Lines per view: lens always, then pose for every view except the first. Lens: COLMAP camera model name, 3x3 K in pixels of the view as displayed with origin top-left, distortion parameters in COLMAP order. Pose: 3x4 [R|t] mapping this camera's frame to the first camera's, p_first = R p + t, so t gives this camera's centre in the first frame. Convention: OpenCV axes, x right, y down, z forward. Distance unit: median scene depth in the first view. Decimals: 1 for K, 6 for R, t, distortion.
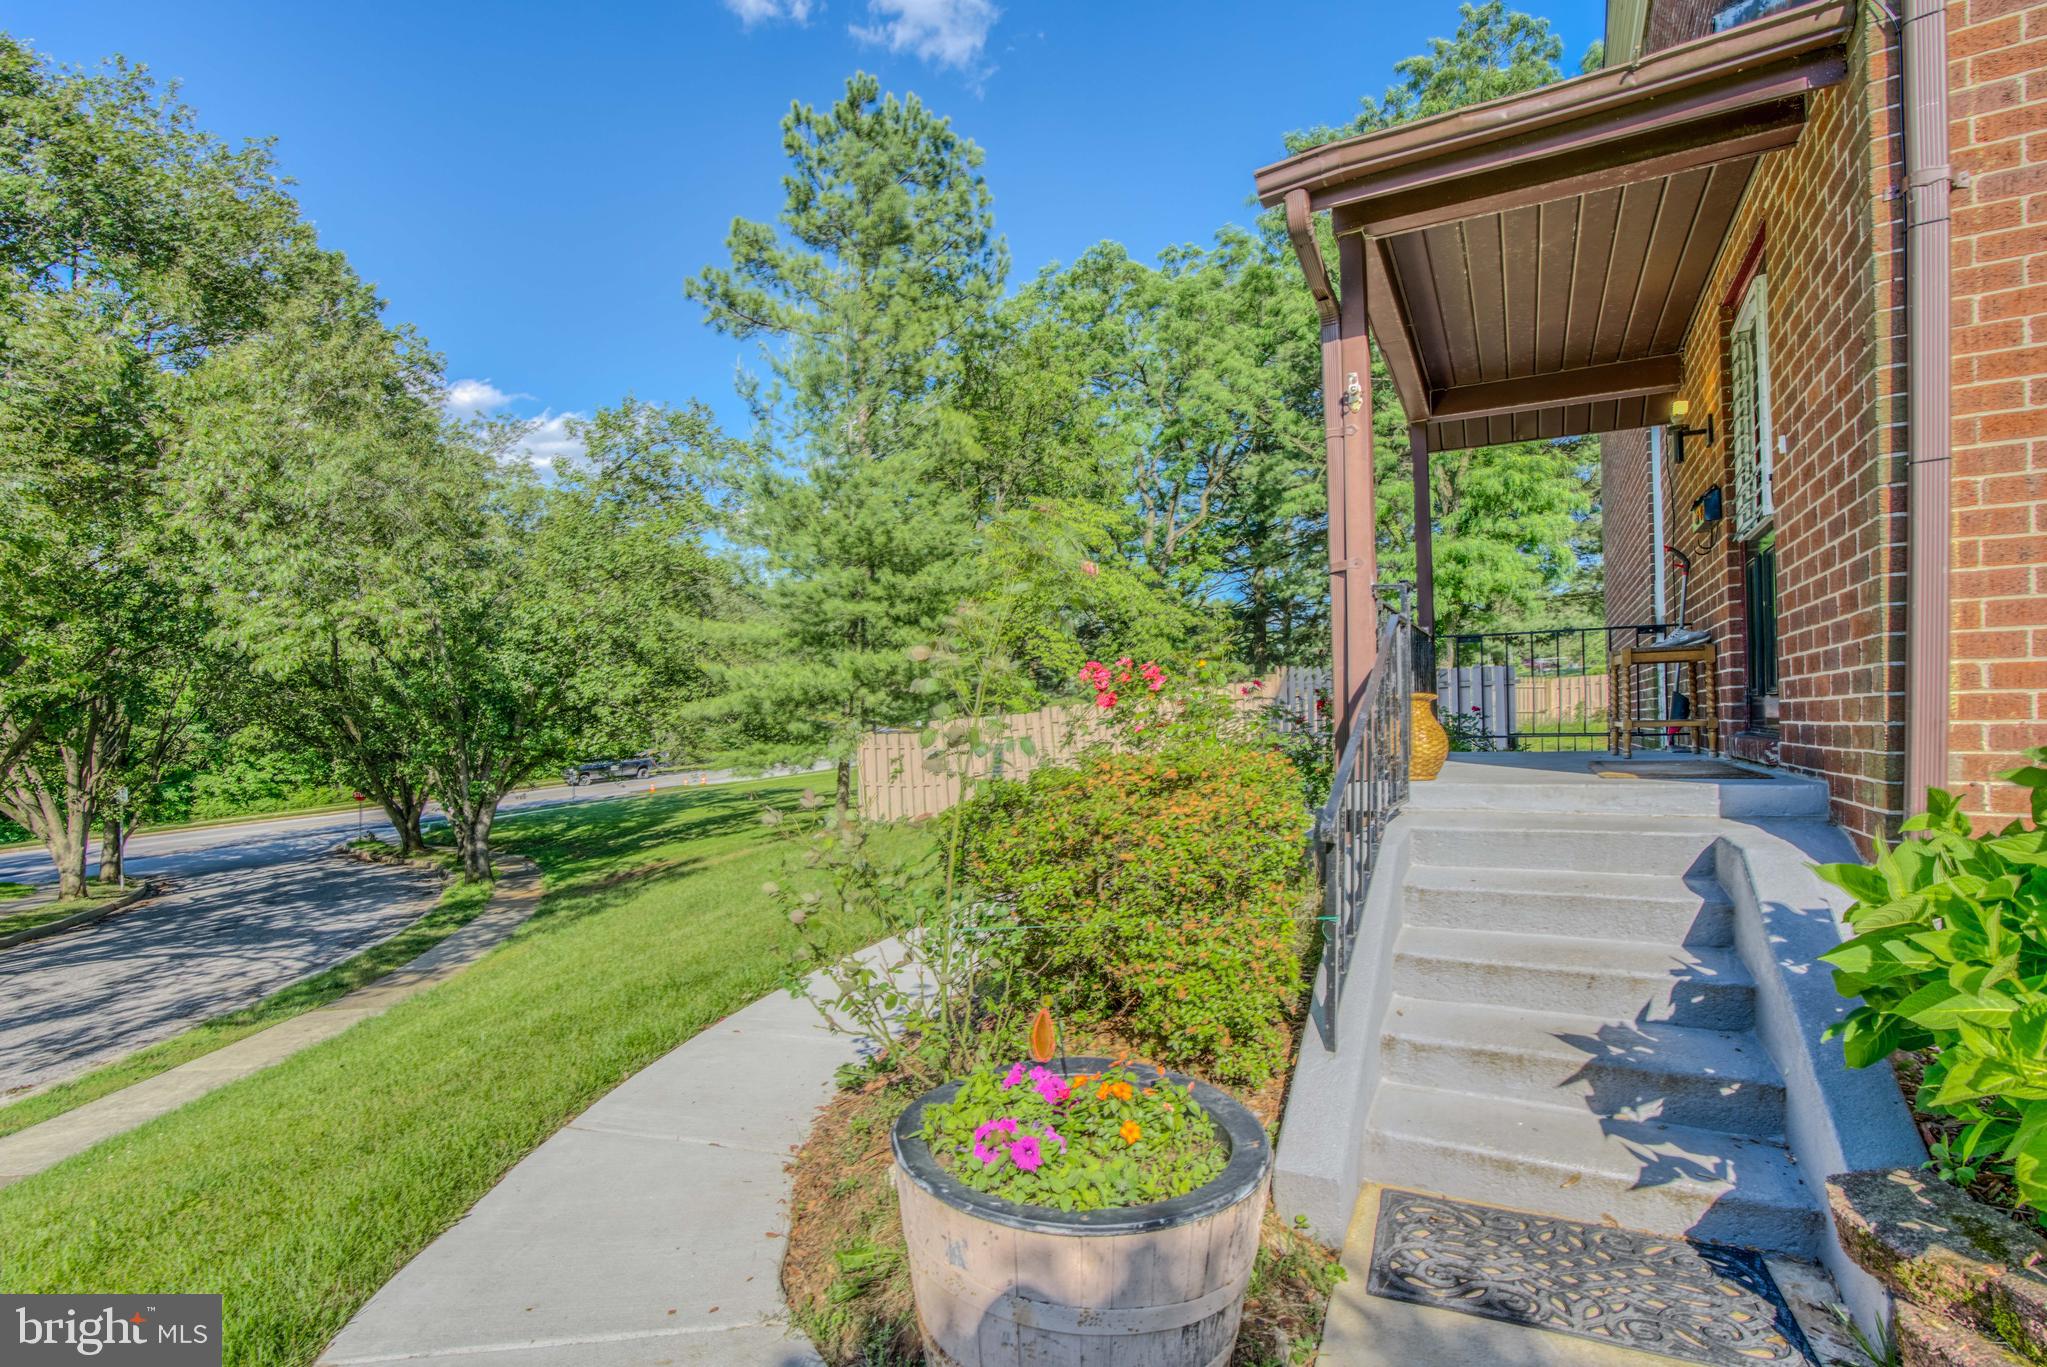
lens RADIAL K [[970.7, 0, 1004.9], [0, 970.7, 726.2], [0, 0, 1]] dist [-0.068919, 0.027446]
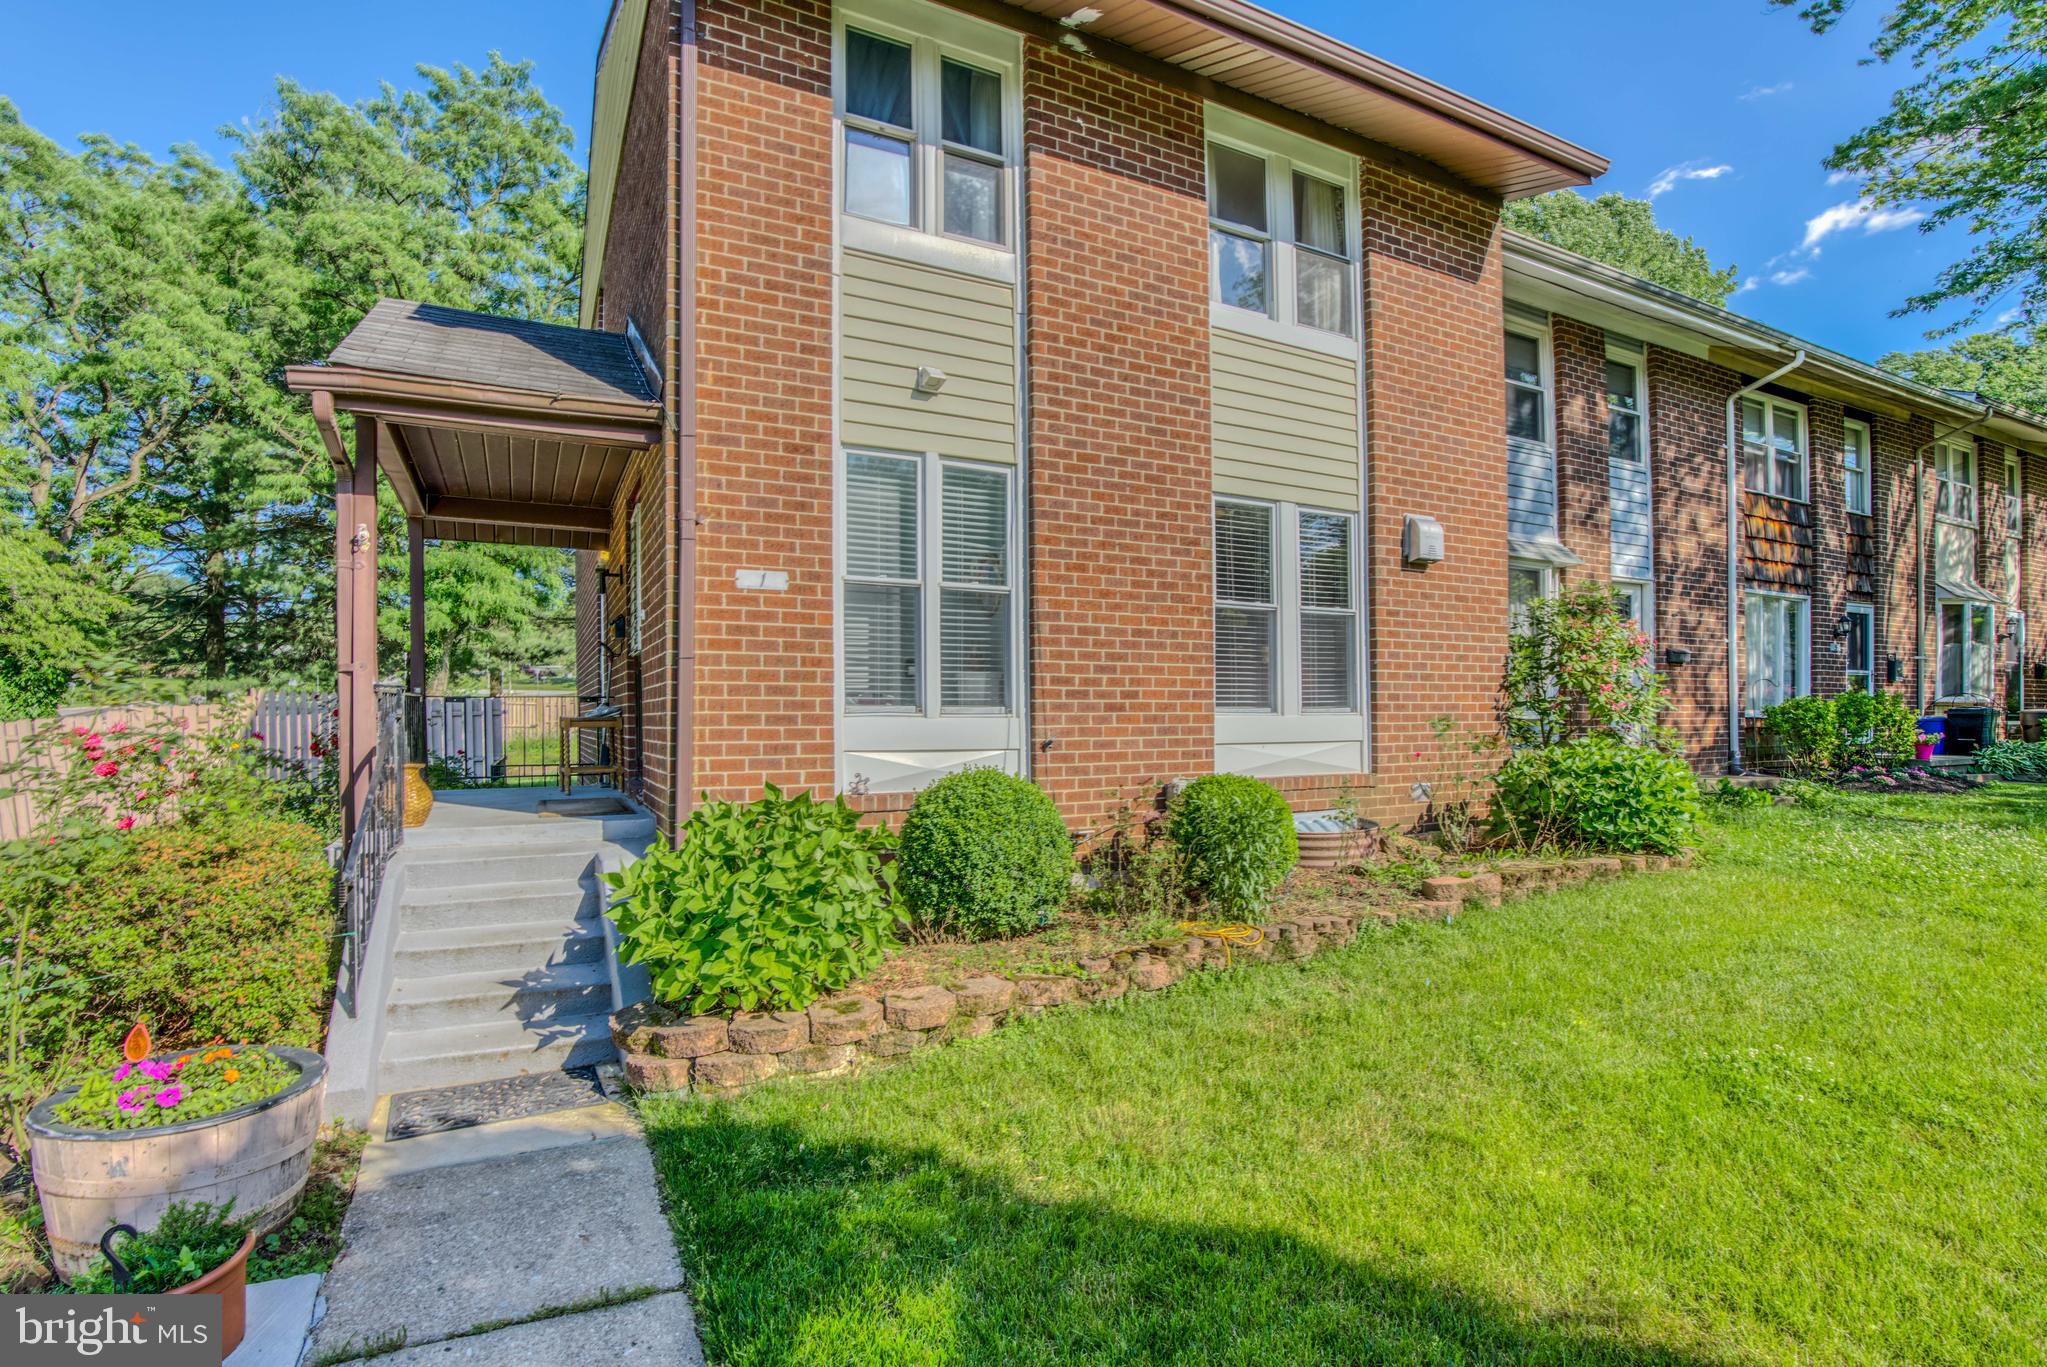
lens RADIAL K [[970.7, 0, 1004.9], [0, 970.7, 726.2], [0, 0, 1]] dist [-0.068919, 0.027446]
pose [[0.569452, 0.004811, 0.822011, -0.302487], [-0.003594, 0.999988, -0.003363, -0.130046], [-0.822017, -0.001039, 0.569462, -0.712299]]
